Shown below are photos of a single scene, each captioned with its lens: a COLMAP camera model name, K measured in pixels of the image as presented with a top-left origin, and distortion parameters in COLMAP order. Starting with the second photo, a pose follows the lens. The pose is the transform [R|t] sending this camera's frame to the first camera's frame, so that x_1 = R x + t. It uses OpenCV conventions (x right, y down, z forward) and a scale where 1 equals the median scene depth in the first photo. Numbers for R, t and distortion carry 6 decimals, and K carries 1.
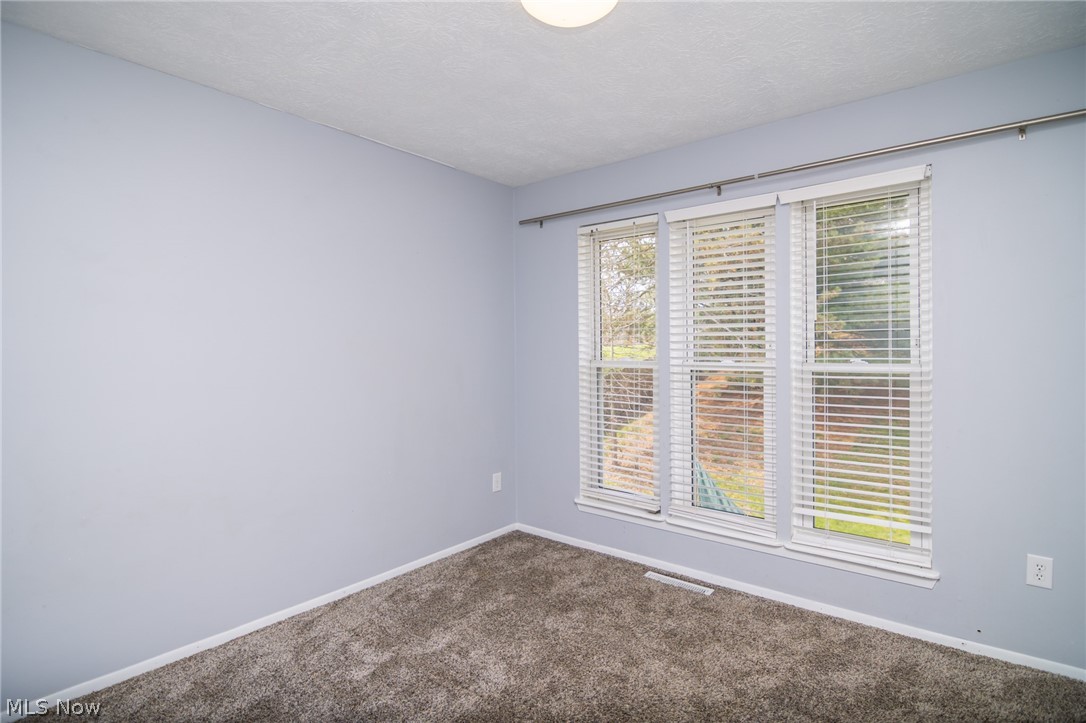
lens RADIAL K [[552.7, 0, 527.9], [0, 552.7, 359.4], [0, 0, 1]] dist [0.004160, -0.009203]
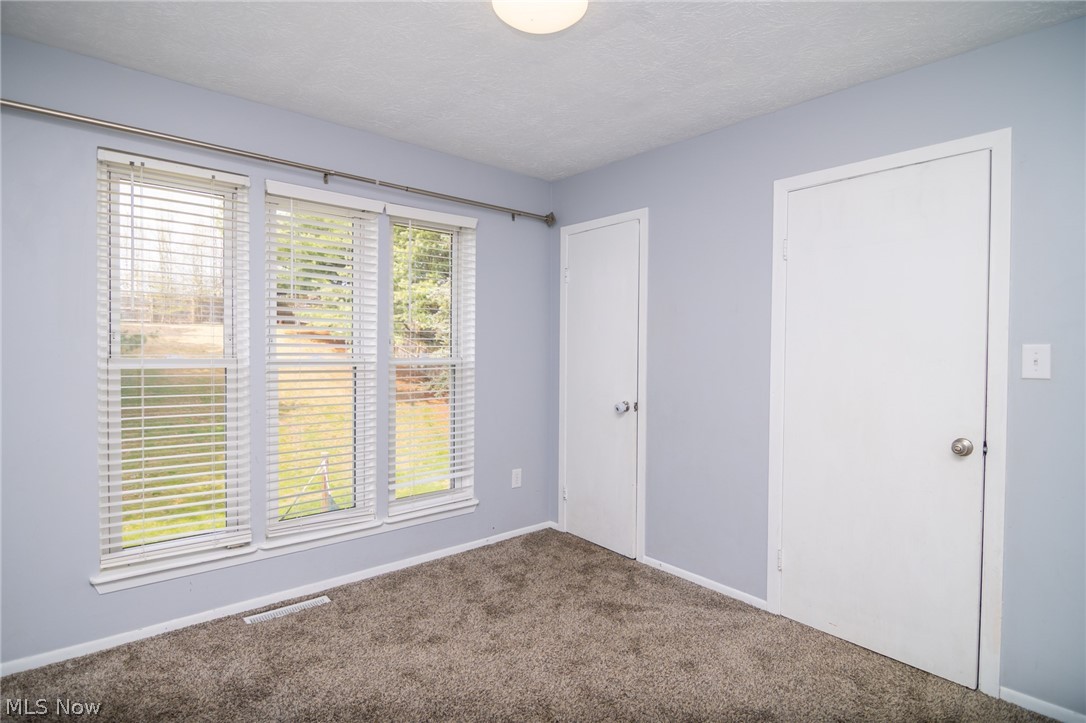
lens RADIAL K [[561.4, 0, 544.6], [0, 561.4, 365.1], [0, 0, 1]] dist [-0.000127, -0.009567]
pose [[0.147326, -0.022589, 0.988830, -0.553419], [0.006820, 0.999739, 0.021822, -0.001612], [-0.989065, 0.003529, 0.147441, 0.474850]]
